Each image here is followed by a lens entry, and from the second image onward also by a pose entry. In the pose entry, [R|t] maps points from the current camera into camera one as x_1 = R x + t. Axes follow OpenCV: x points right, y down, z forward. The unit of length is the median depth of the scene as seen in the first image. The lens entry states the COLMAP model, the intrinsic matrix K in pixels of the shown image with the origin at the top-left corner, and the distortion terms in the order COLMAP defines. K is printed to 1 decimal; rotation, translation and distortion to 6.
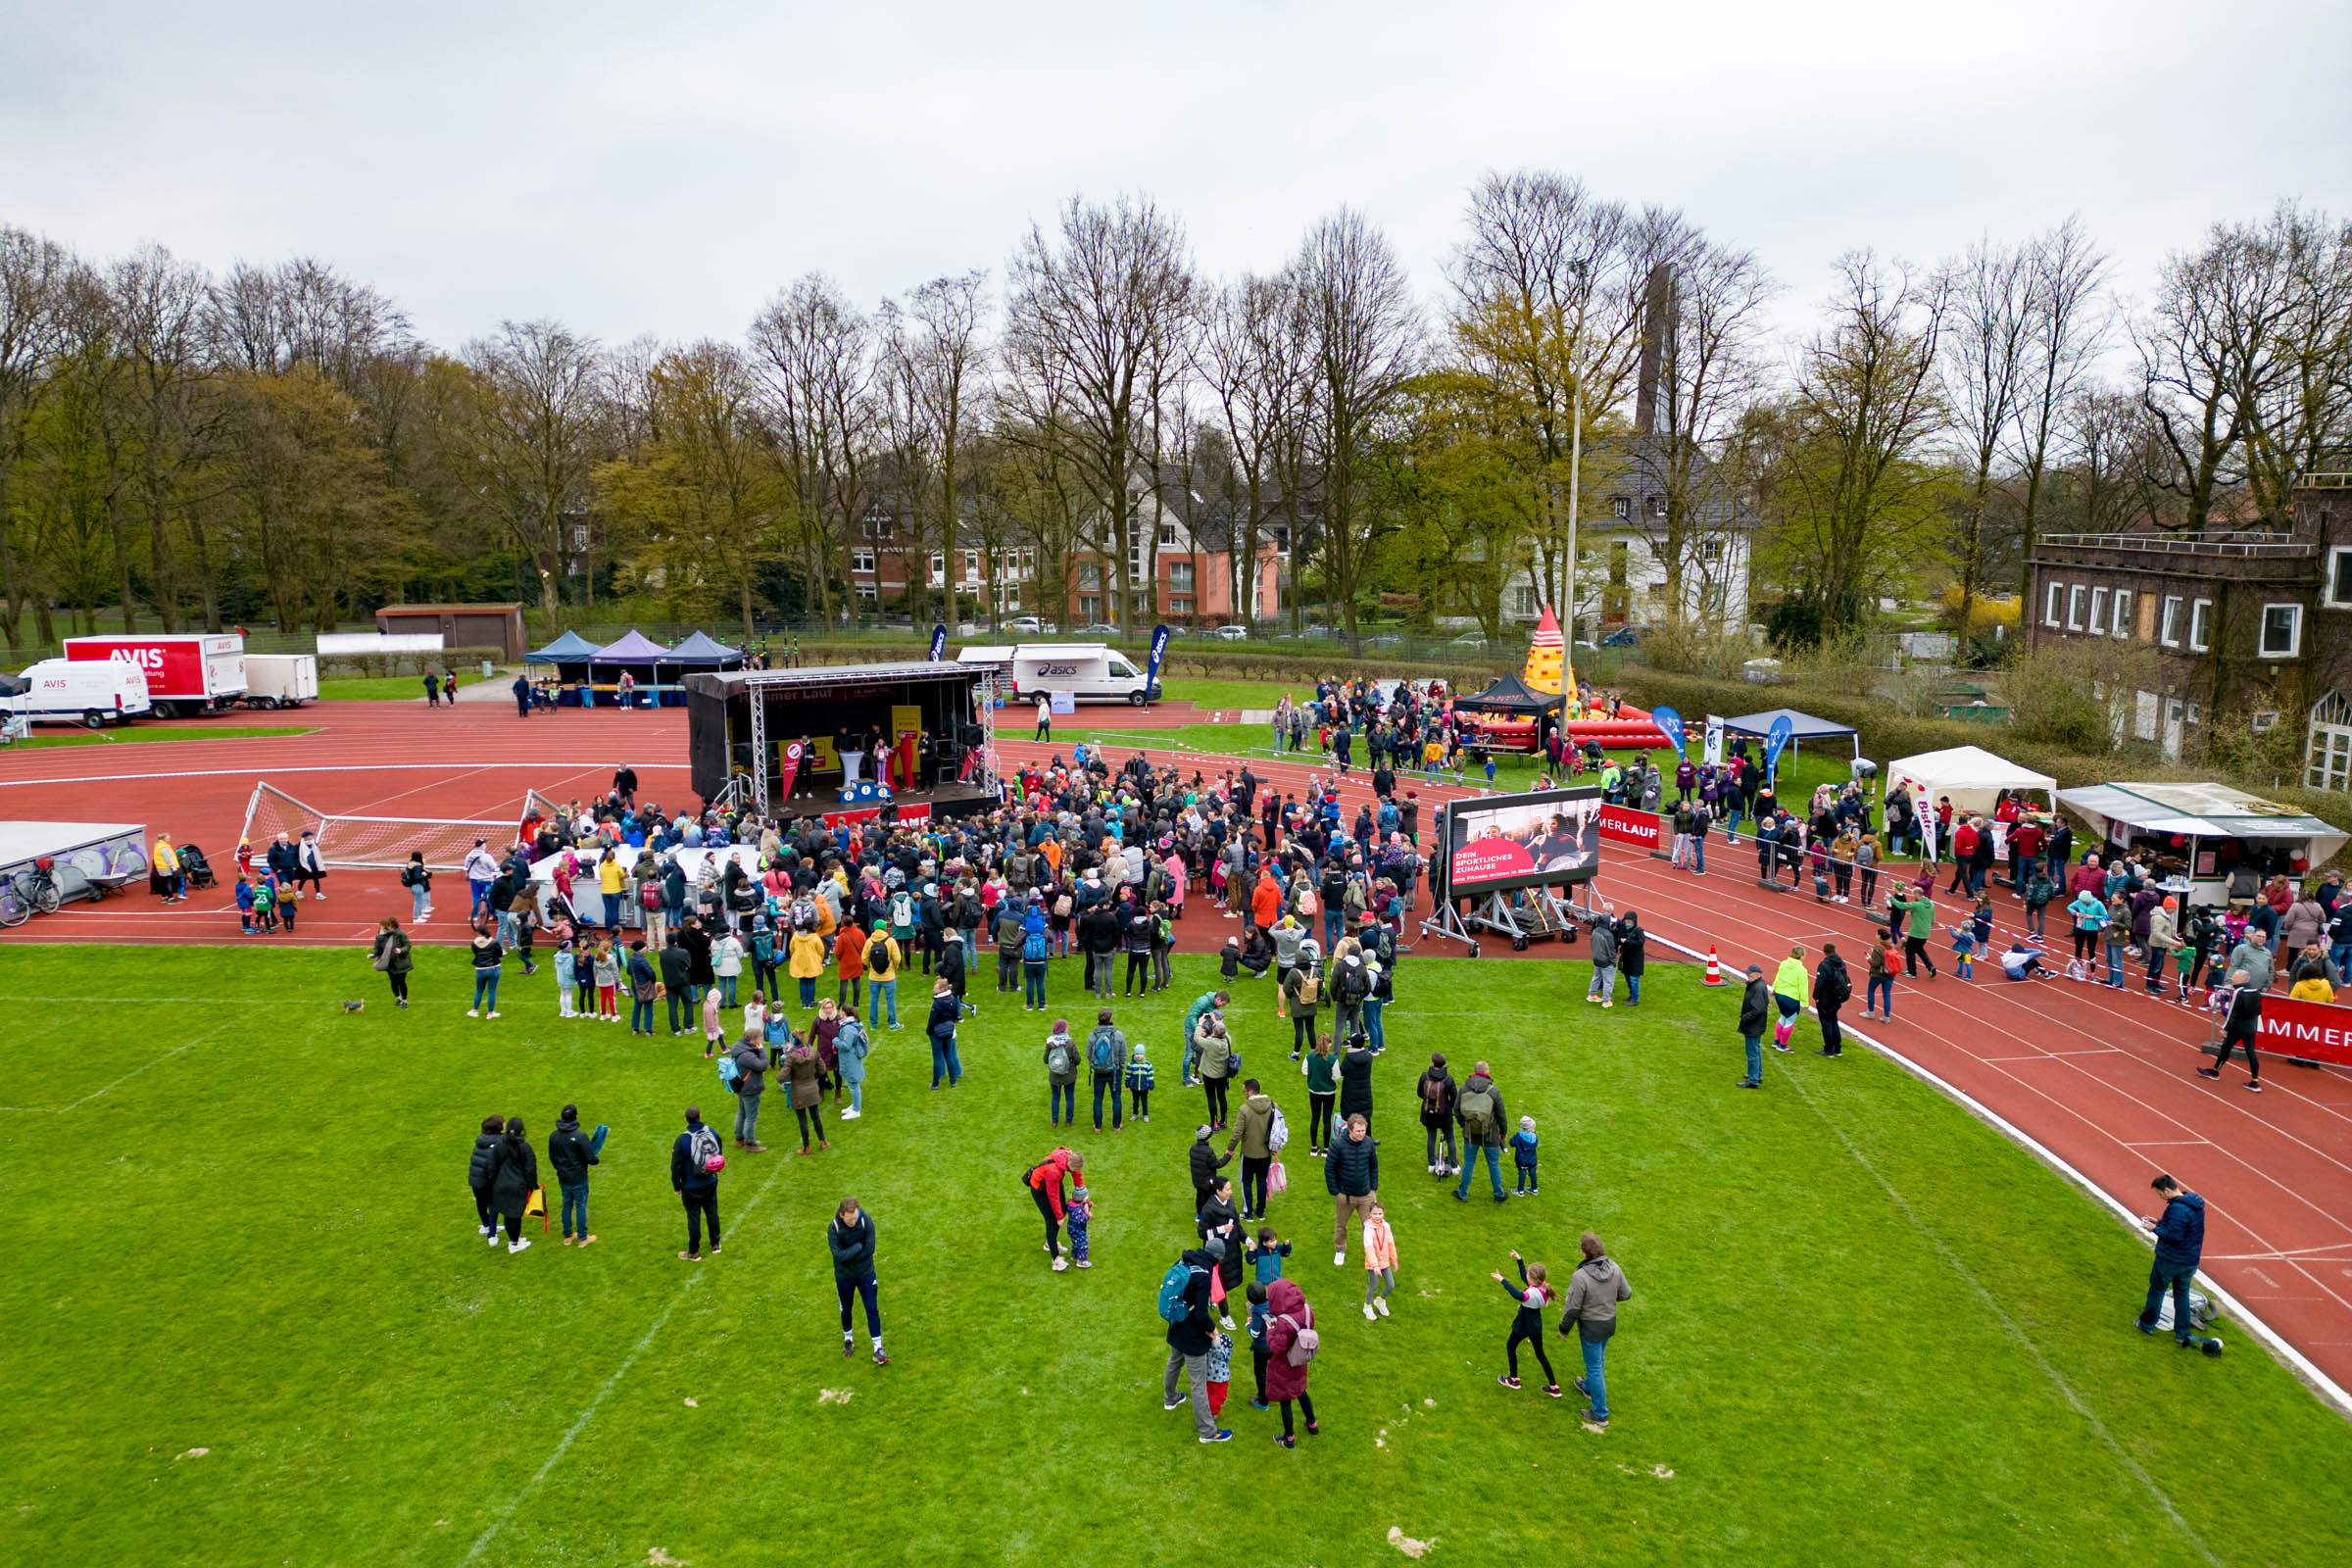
lens RADIAL K [[1651.5, 0, 1167.4], [0, 1651.5, 777.5], [0, 0, 1]] dist [0.059976, -0.051615]
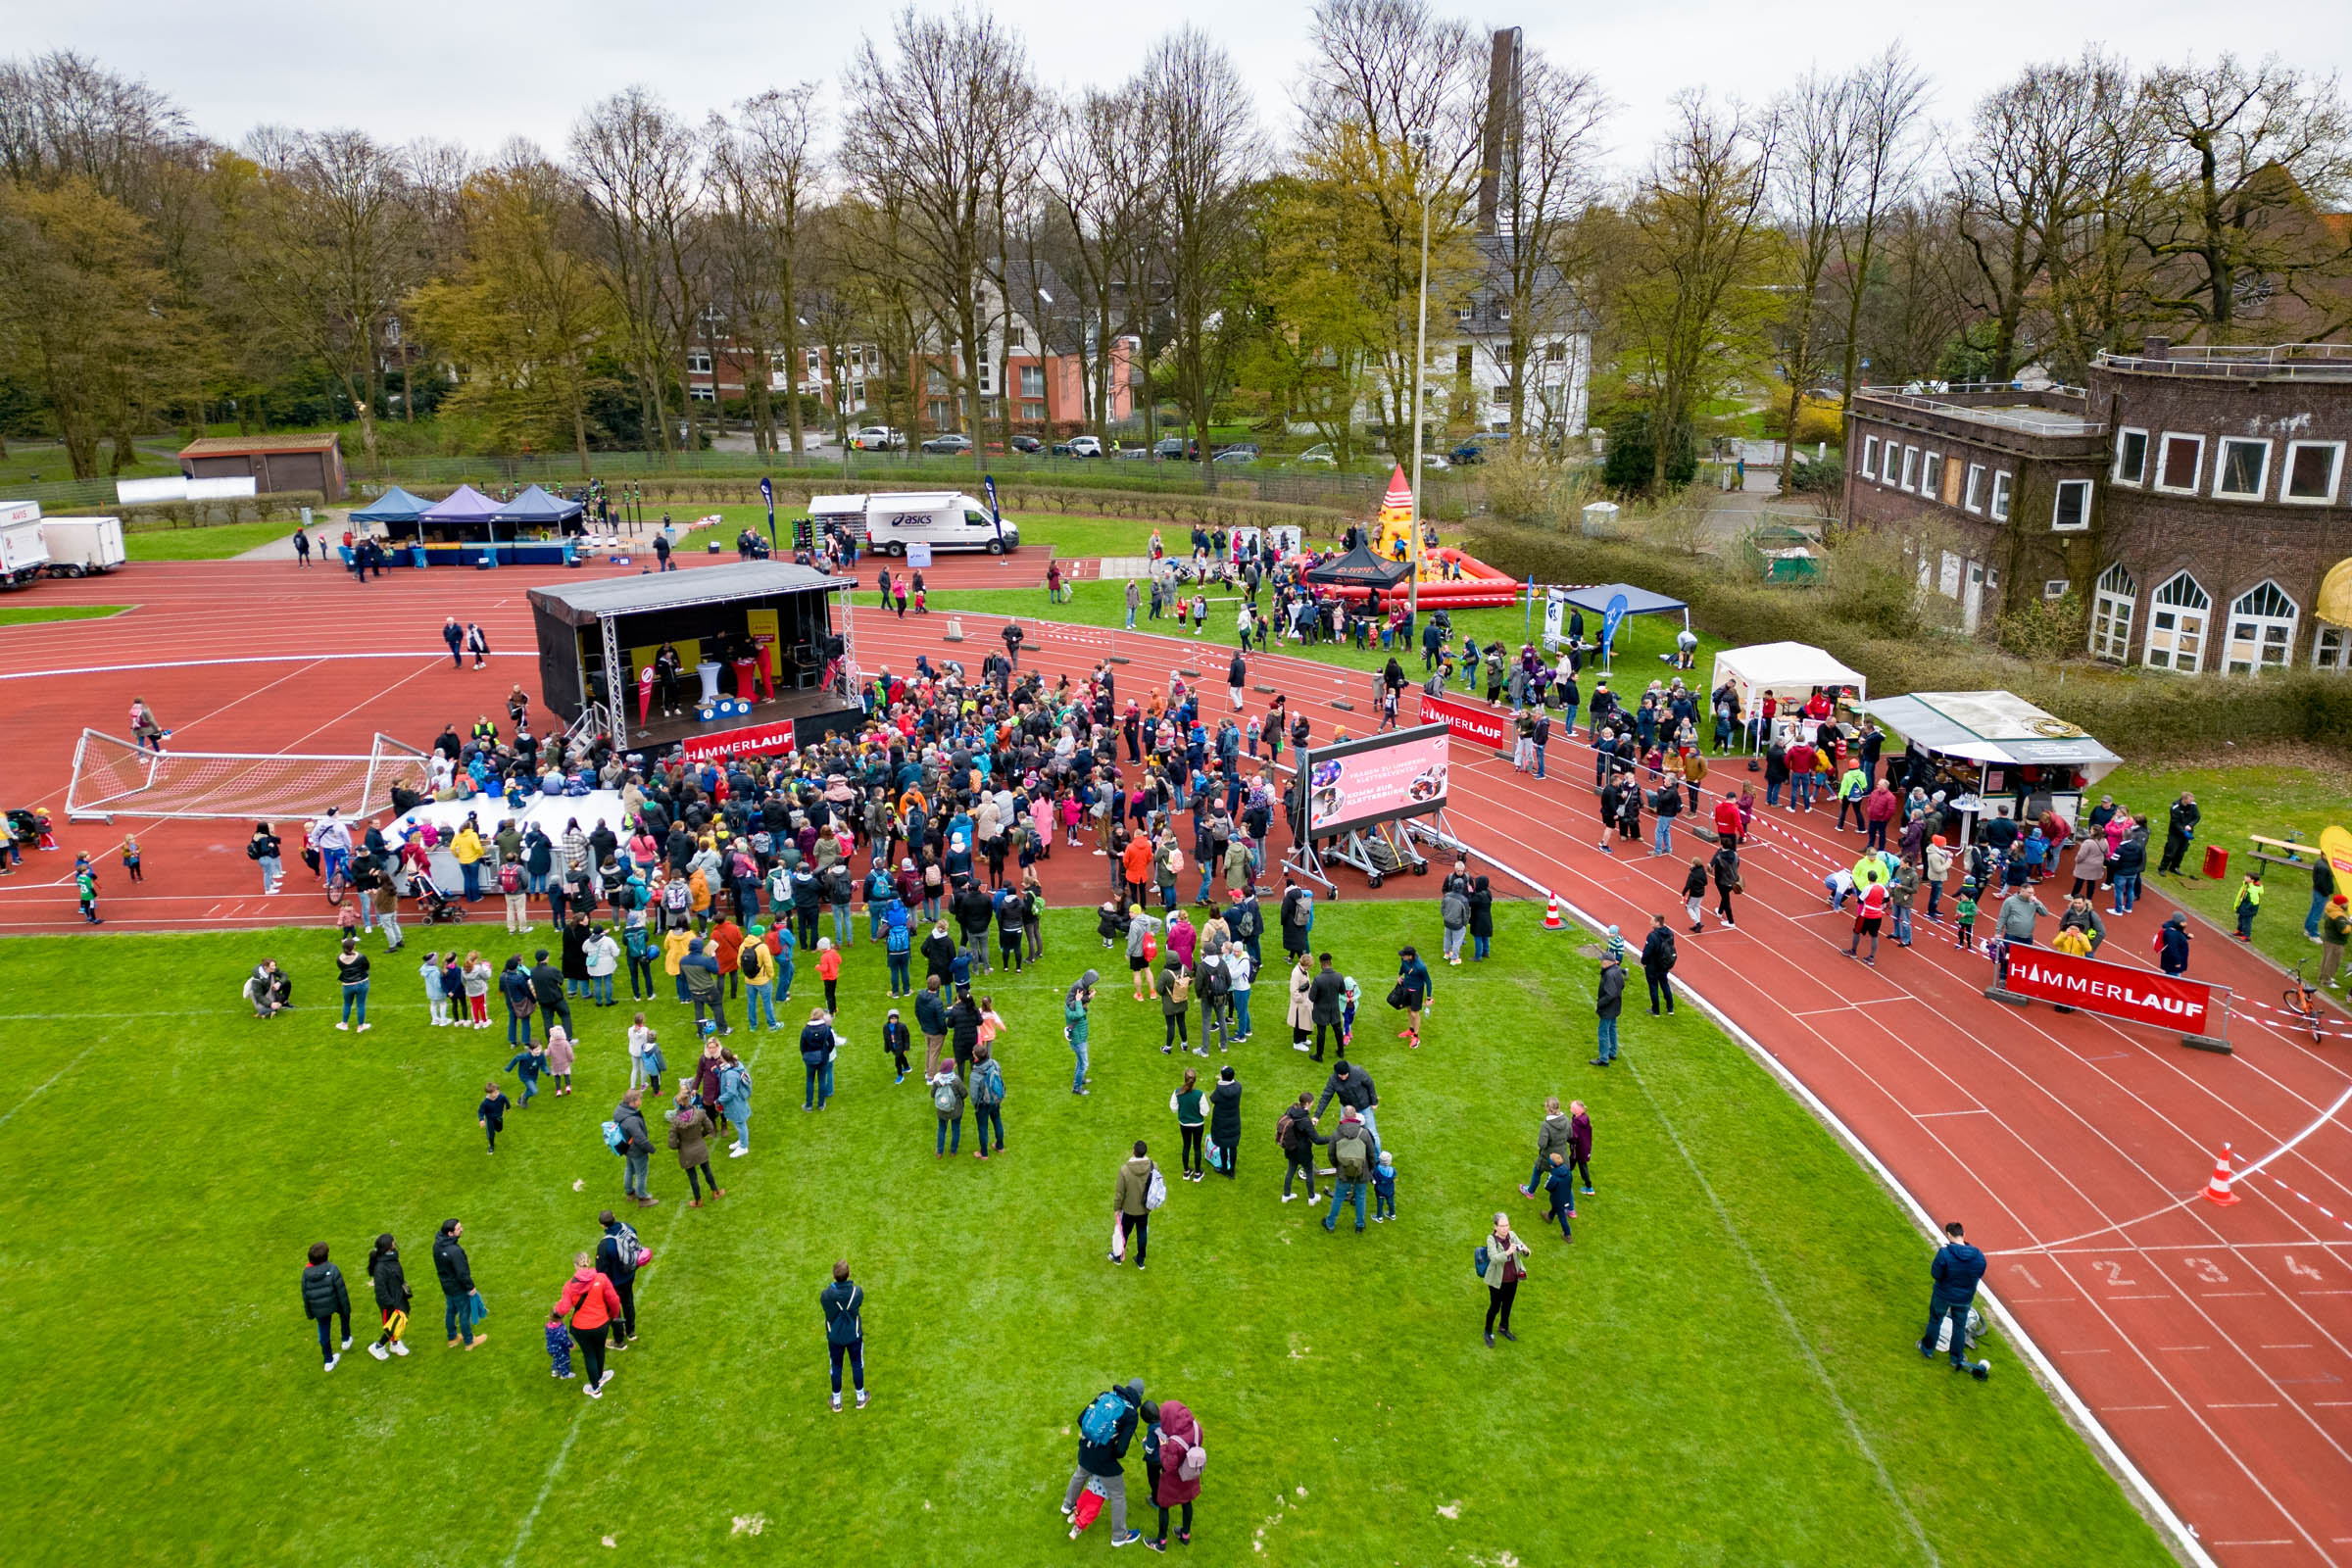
lens RADIAL K [[1651.5, 0, 1172.5], [0, 1651.5, 683.7], [0, 0, 1]] dist [0.059976, -0.051615]
pose [[0.995598, -0.031671, 0.088210, -0.002485], [0.023219, 0.995182, 0.095251, -0.090228], [-0.090802, -0.092784, 0.991537, -0.011472]]
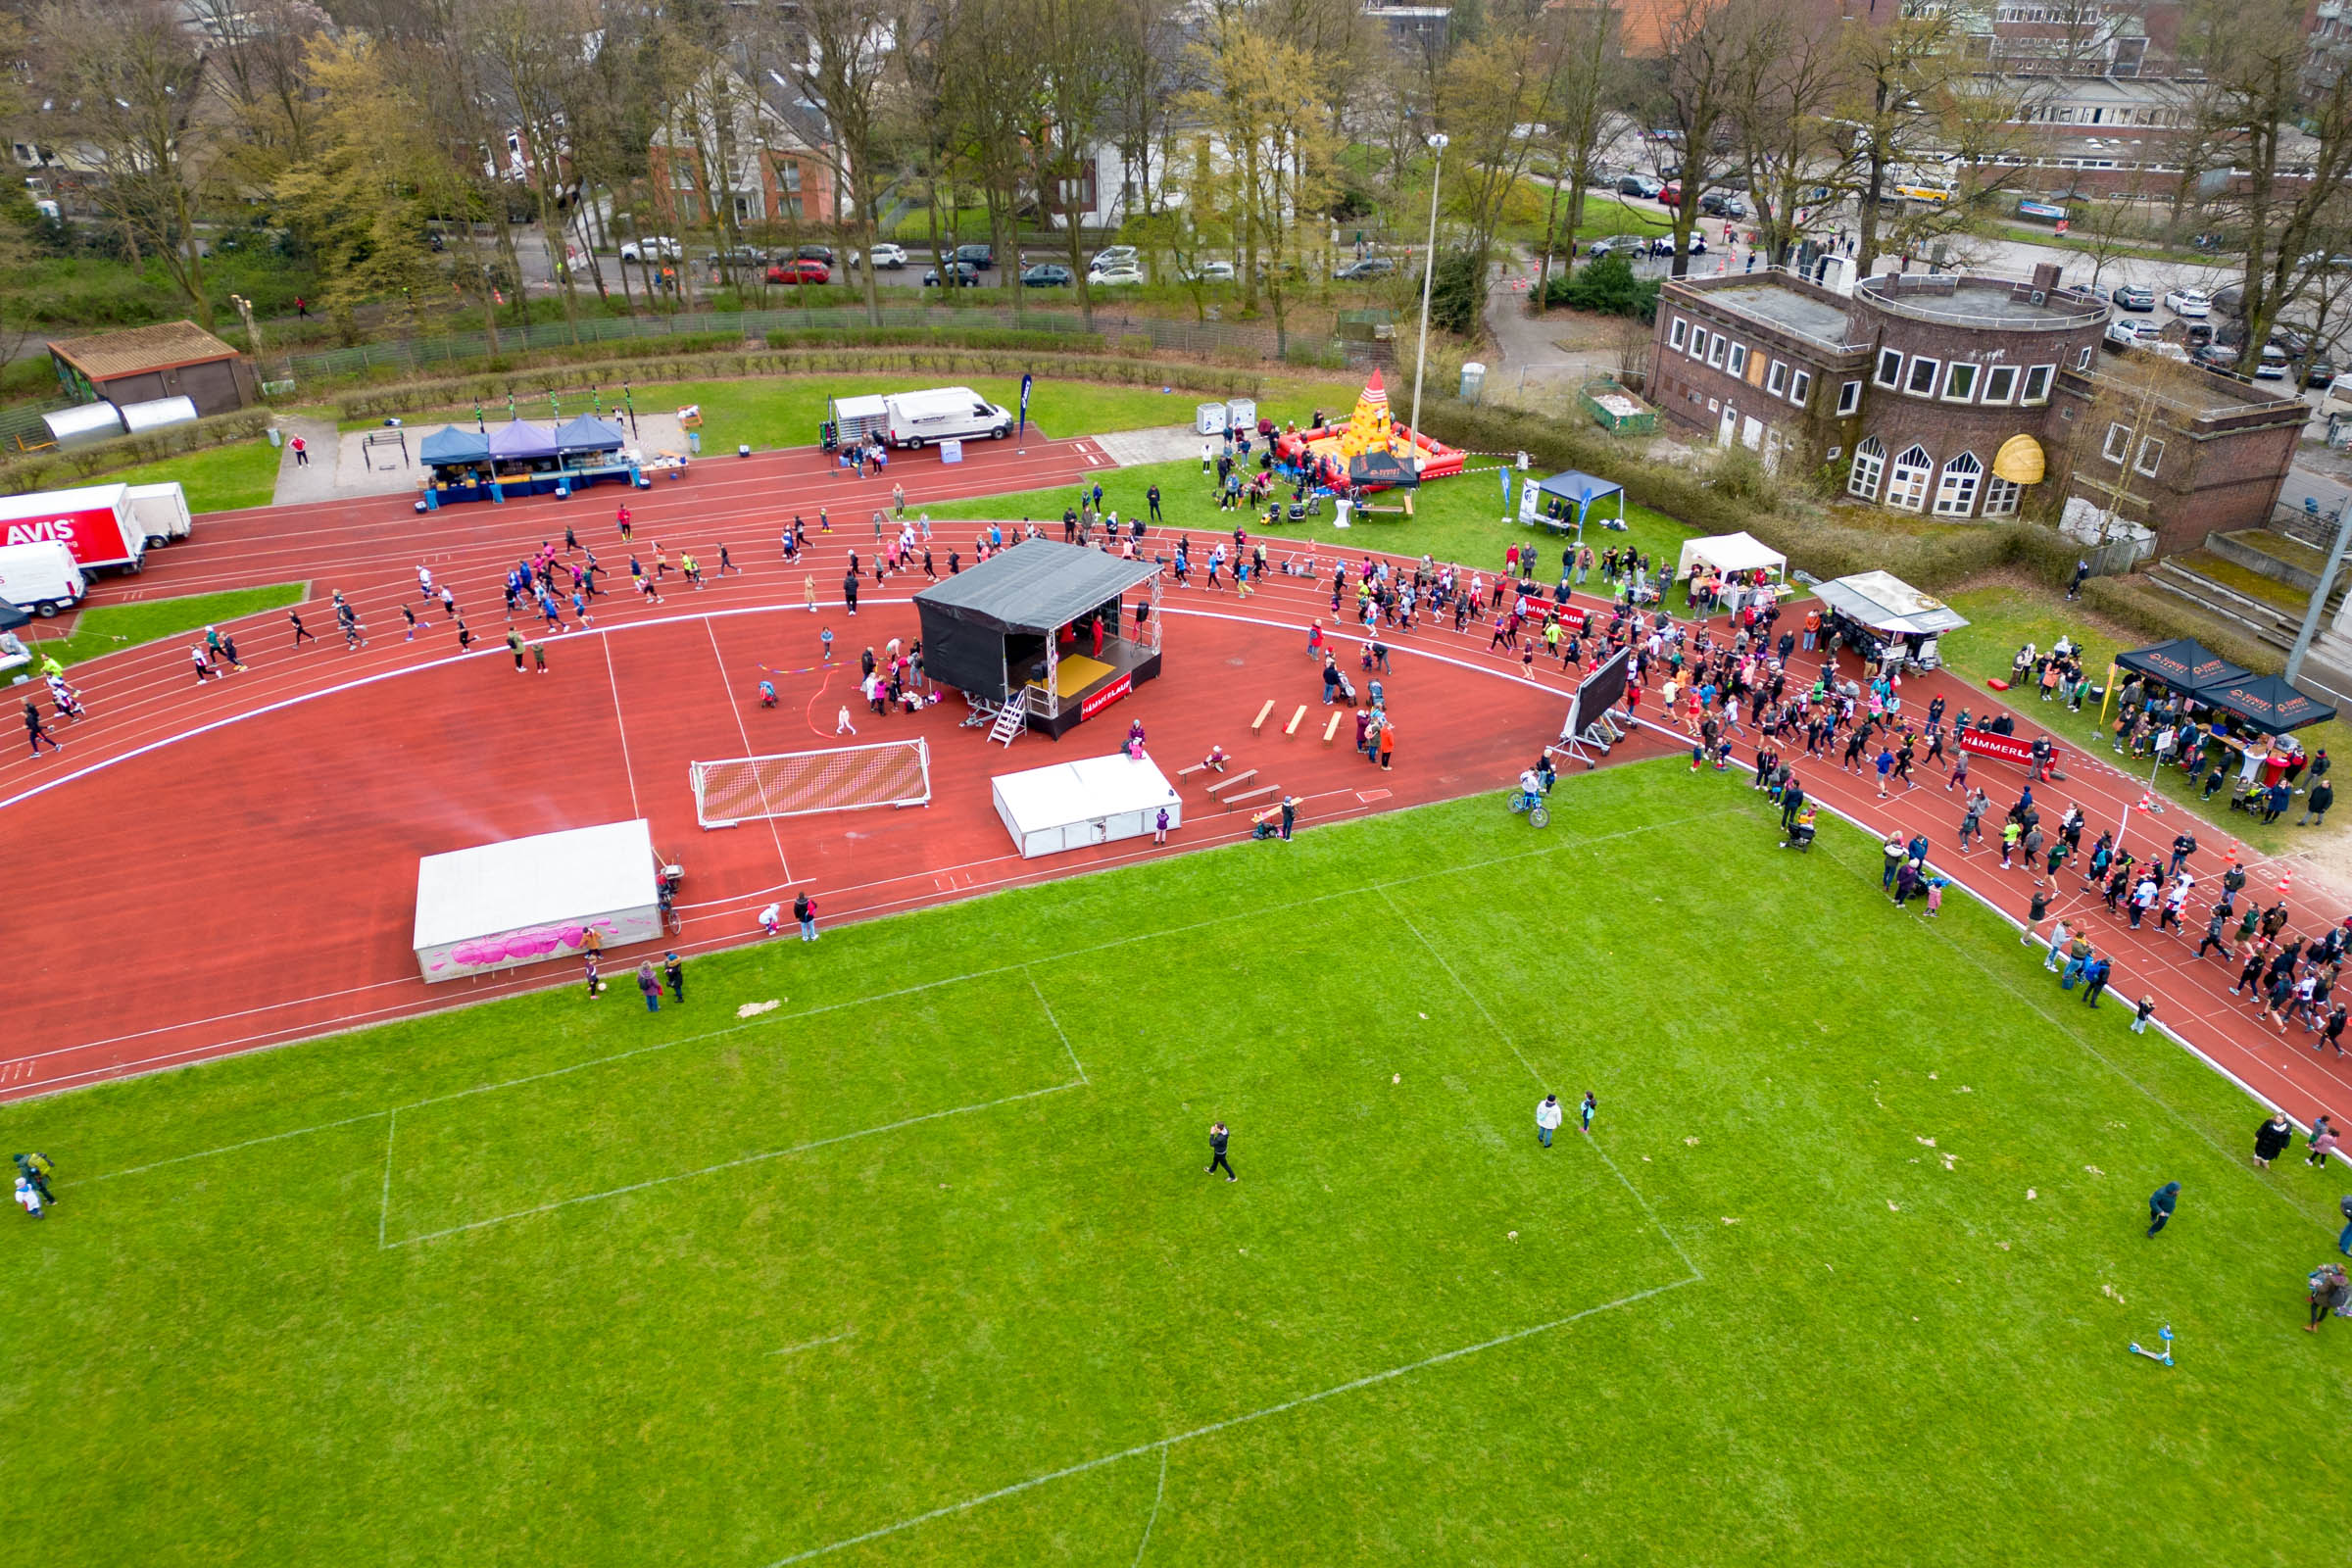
lens RADIAL K [[1651.5, 0, 1168.9], [0, 1651.5, 795.7], [0, 0, 1]] dist [0.059976, -0.051615]
pose [[0.908551, -0.209792, 0.361279, -0.605249], [0.060427, 0.921669, 0.383243, -0.396611], [-0.413381, -0.326365, 0.850060, -0.228014]]
